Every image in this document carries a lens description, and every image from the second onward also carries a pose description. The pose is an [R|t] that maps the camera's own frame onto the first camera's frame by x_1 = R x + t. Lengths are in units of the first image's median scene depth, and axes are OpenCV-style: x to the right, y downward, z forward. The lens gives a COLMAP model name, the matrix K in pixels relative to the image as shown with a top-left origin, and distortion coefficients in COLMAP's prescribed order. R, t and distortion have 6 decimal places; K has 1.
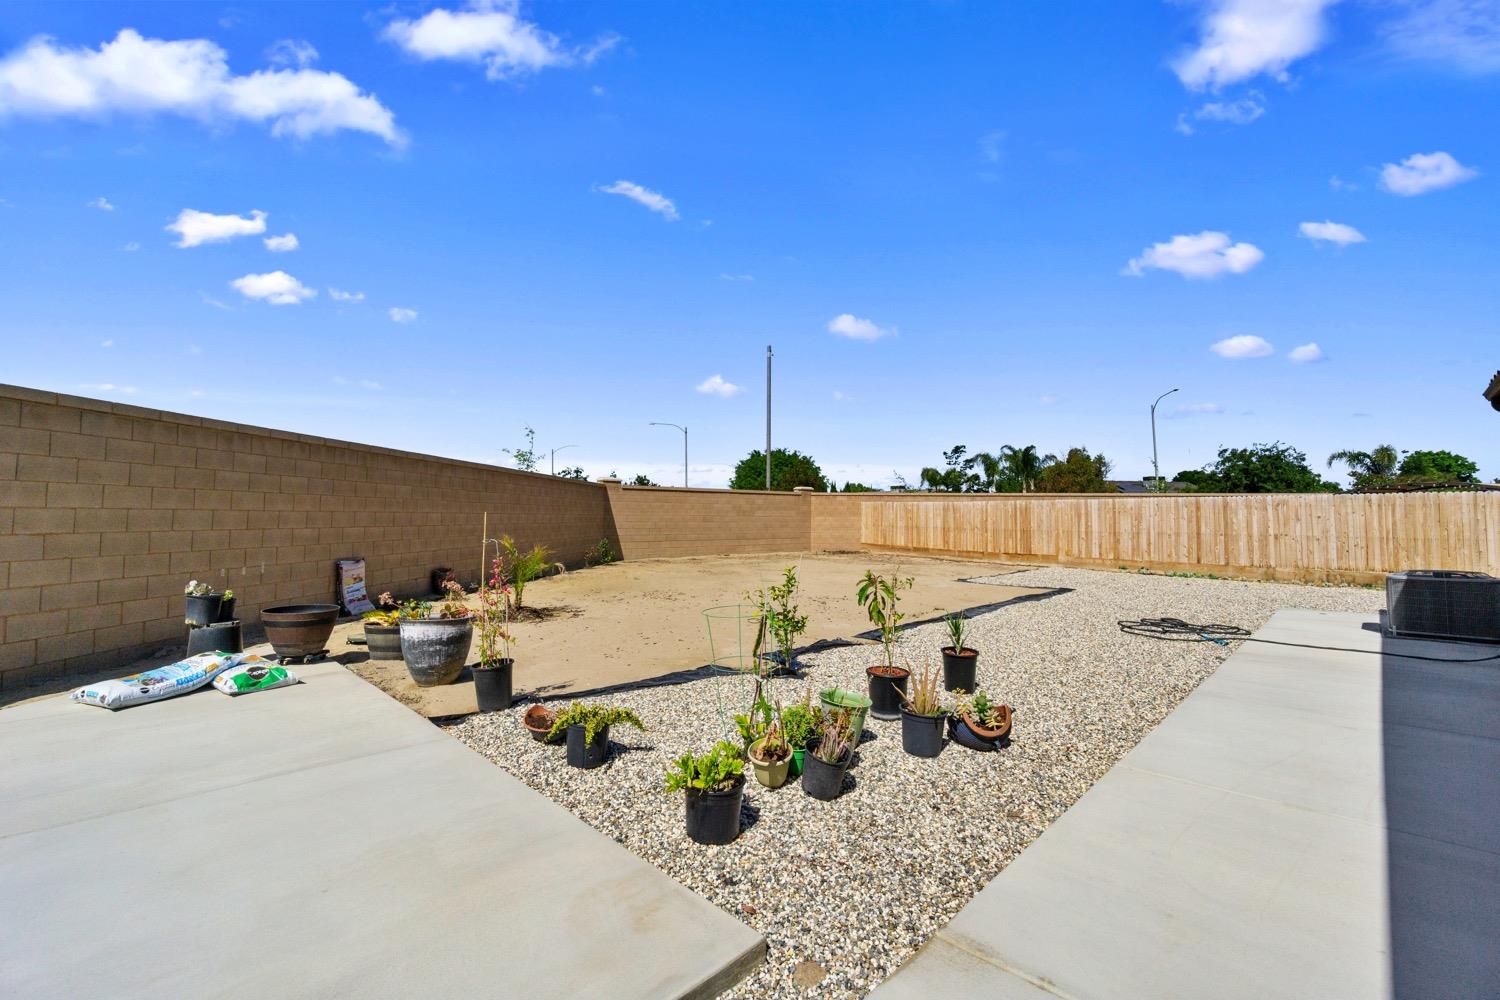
lens RADIAL K [[661.4, 0, 736.3], [0, 661.4, 480.5], [0, 0, 1]] dist [-0.001140, 0.000119]
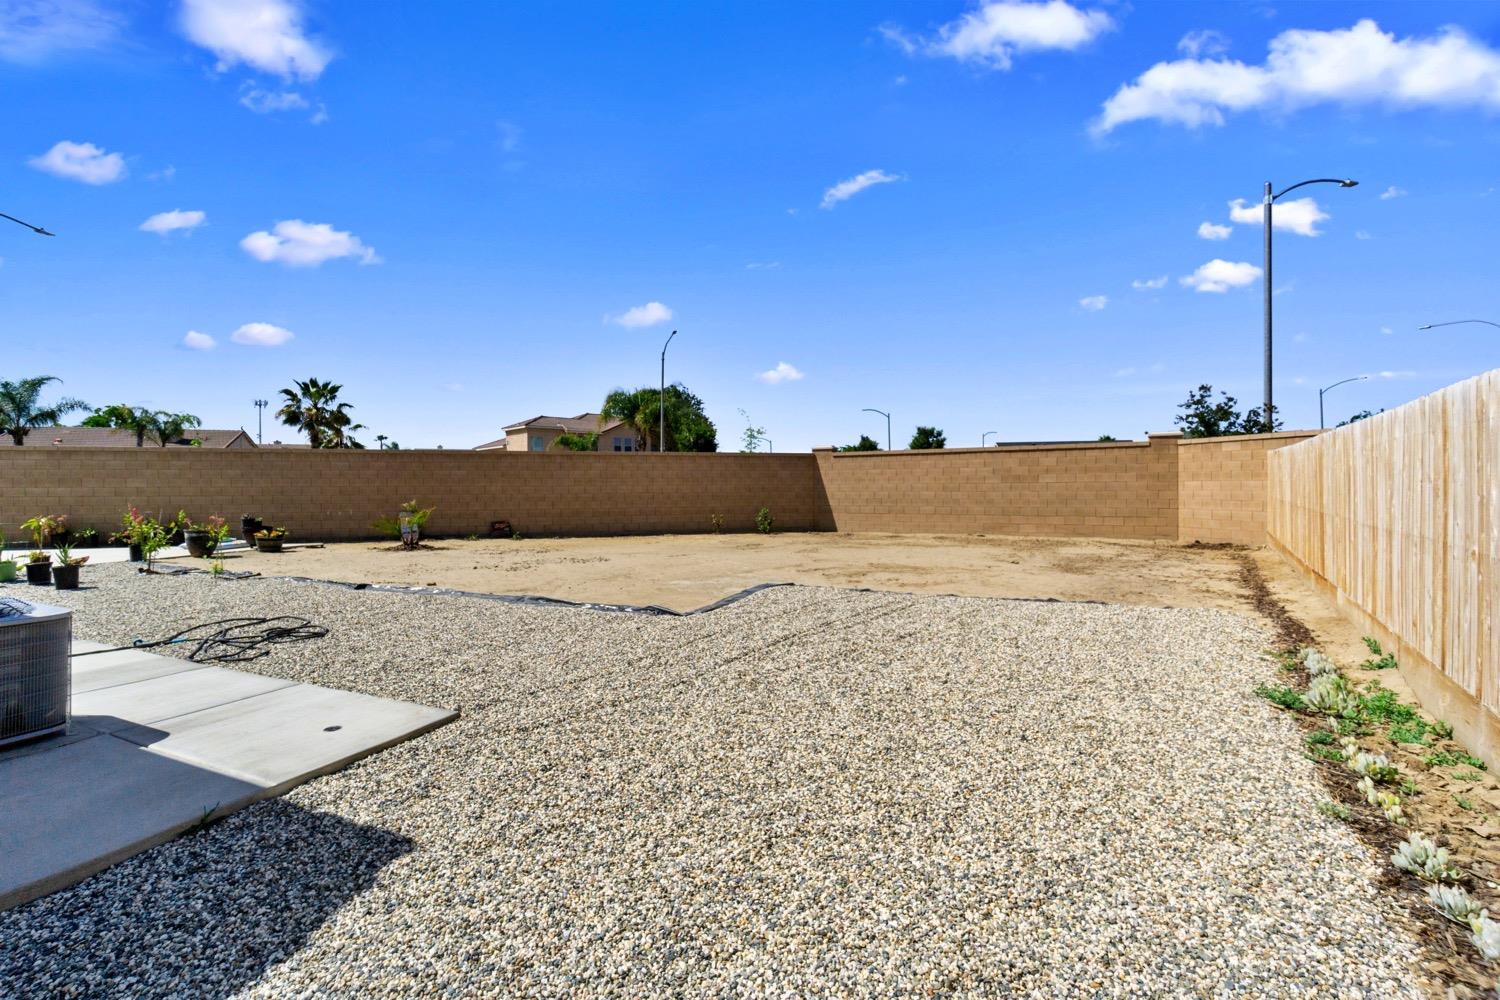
lens RADIAL K [[661.4, 0, 736.3], [0, 661.4, 480.5], [0, 0, 1]] dist [-0.001140, 0.000119]
pose [[0.334971, -0.020000, -0.942016, 0.540781], [0.059372, 0.998236, -0.000082, 0.030949], [0.940356, -0.055902, 0.335568, 0.444016]]
